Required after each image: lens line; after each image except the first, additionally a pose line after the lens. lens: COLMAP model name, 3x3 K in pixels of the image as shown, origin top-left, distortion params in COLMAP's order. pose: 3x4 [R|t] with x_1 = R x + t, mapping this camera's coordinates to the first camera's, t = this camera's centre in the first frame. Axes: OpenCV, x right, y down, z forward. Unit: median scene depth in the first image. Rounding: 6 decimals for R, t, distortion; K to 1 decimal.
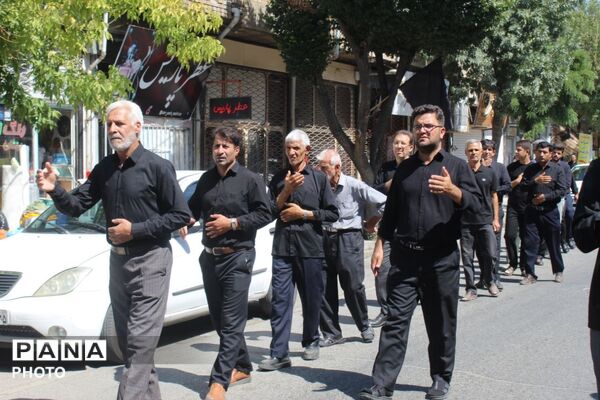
lens RADIAL K [[918.5, 0, 308.7], [0, 918.5, 199.6], [0, 0, 1]] dist [0.002679, -0.018084]
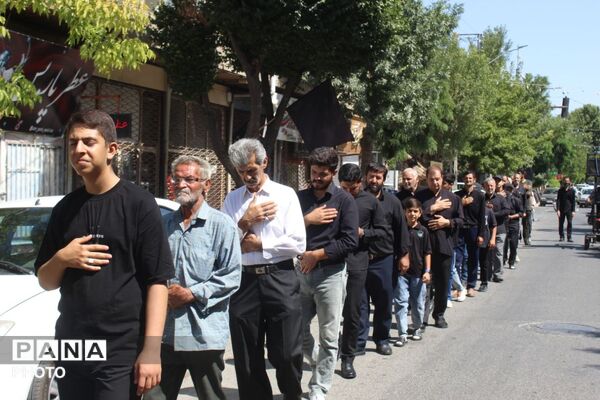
lens RADIAL K [[889.8, 0, 299.6], [0, 889.8, 181.8], [0, 0, 1]] dist [-0.022429, 0.047579]
pose [[0.982726, 0.015796, 0.184393, -0.052713], [-0.007402, 0.998908, -0.046127, -0.003501], [-0.184920, 0.043965, 0.981770, 0.083308]]
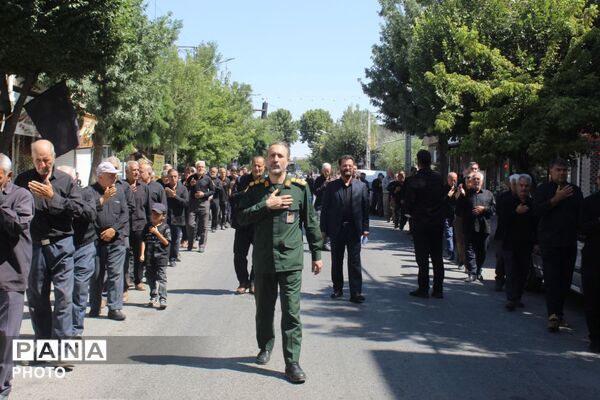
lens RADIAL K [[750.6, 0, 301.3], [0, 750.6, 194.6], [0, 0, 1]] dist [-0.087036, 0.105538]
pose [[0.863931, -0.001302, 0.503608, -0.049699], [0.010244, 0.999835, -0.014989, -0.004872], [-0.503506, 0.018109, 0.863802, 0.102191]]
